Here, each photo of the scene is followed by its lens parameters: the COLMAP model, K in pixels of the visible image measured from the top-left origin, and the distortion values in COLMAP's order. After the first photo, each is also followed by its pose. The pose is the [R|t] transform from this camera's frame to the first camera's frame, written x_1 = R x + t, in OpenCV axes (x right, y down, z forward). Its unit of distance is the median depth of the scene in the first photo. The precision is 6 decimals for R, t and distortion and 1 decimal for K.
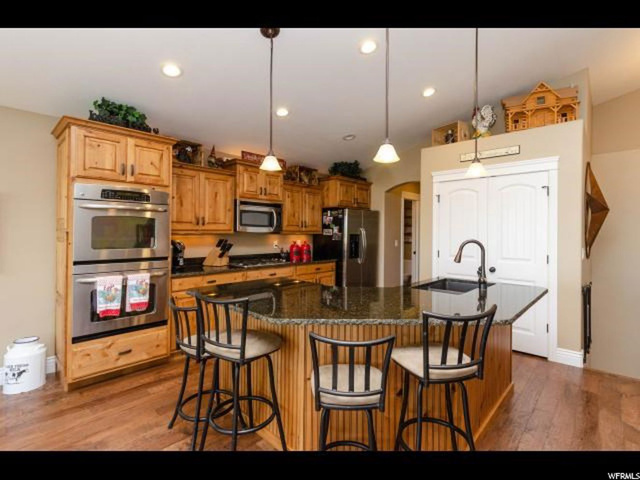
lens RADIAL K [[309.4, 0, 297.7], [0, 309.4, 230.8], [0, 0, 1]] dist [0.004752, 0.003796]
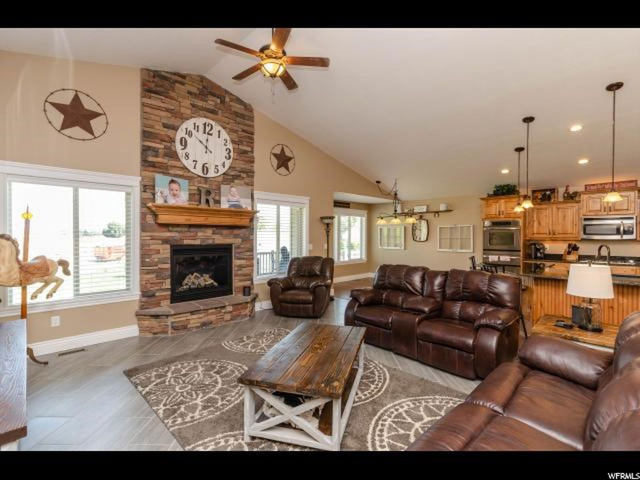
lens RADIAL K [[309.4, 0, 330.5], [0, 309.4, 235.2], [0, 0, 1]] dist [0.004752, 0.003796]
pose [[0.012670, -0.011245, -0.999857, 1.494457], [0.001307, 0.999936, -0.011229, 0.001211], [0.999919, -0.001165, 0.012684, -0.294672]]
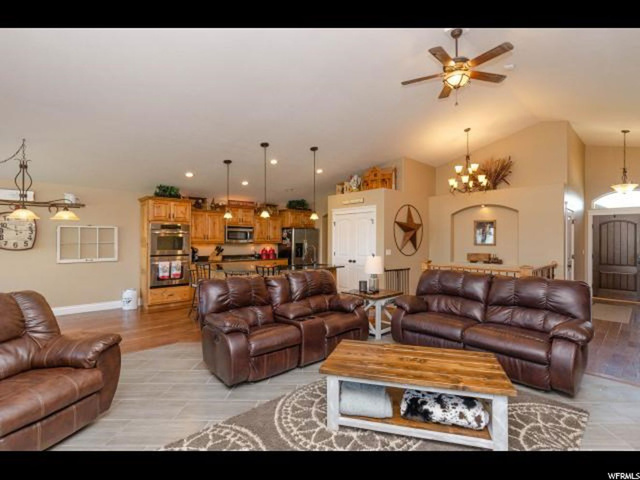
lens RADIAL K [[309.4, 0, 319.7], [0, 309.4, 239.0], [0, 0, 1]] dist [0.004752, 0.003796]
pose [[0.999514, -0.006728, -0.030439, 0.498504], [0.006719, 0.999977, -0.000404, -0.014852], [0.030441, 0.000199, 0.999537, -1.014320]]
